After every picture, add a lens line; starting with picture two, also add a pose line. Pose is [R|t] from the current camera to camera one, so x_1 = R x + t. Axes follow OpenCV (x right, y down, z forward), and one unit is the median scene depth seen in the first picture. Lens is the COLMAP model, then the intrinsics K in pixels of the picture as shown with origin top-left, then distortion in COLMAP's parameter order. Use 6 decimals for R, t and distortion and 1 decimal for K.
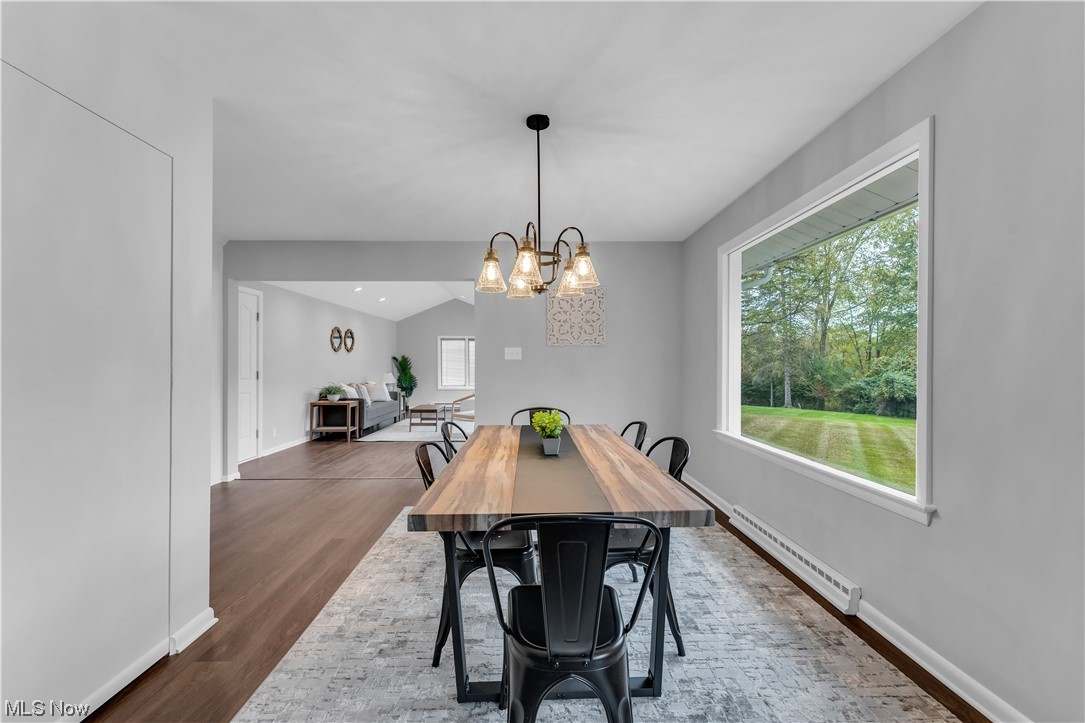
lens RADIAL K [[442.2, 0, 539.0], [0, 442.2, 363.3], [0, 0, 1]] dist [0.002076, -0.000584]
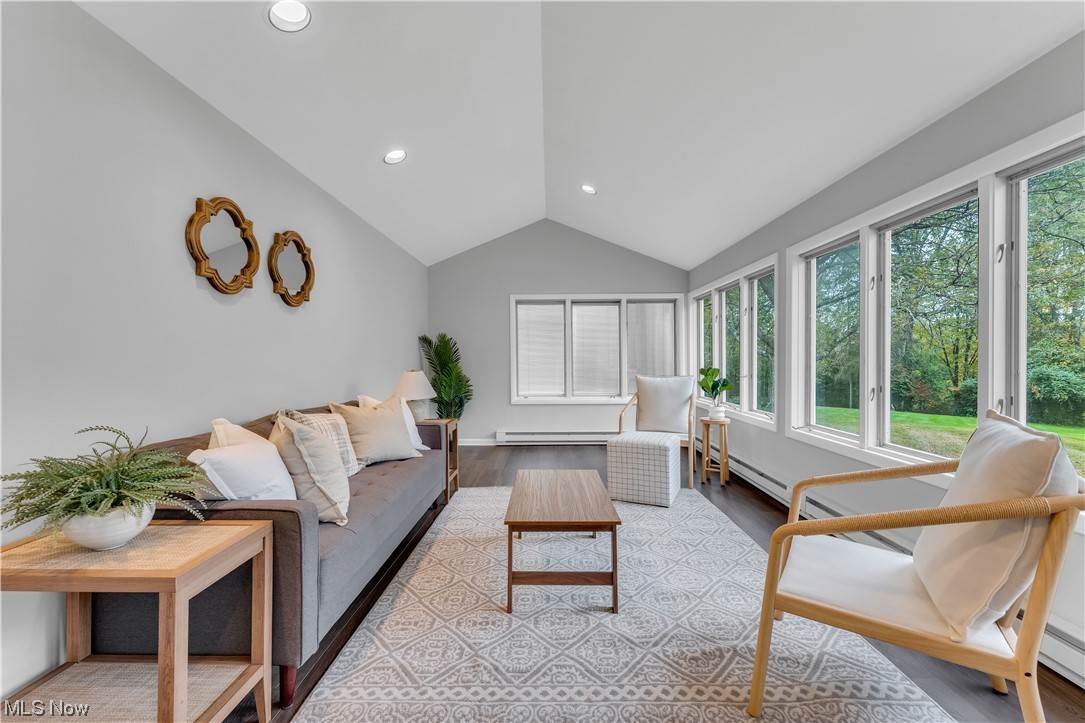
lens RADIAL K [[442.2, 0, 540.4], [0, 442.2, 359.7], [0, 0, 1]] dist [0.002076, -0.000584]
pose [[0.999503, -0.005010, -0.031120, -0.248938], [0.005004, 0.999987, -0.000265, 0.013805], [0.031121, 0.000109, 0.999516, 0.704094]]
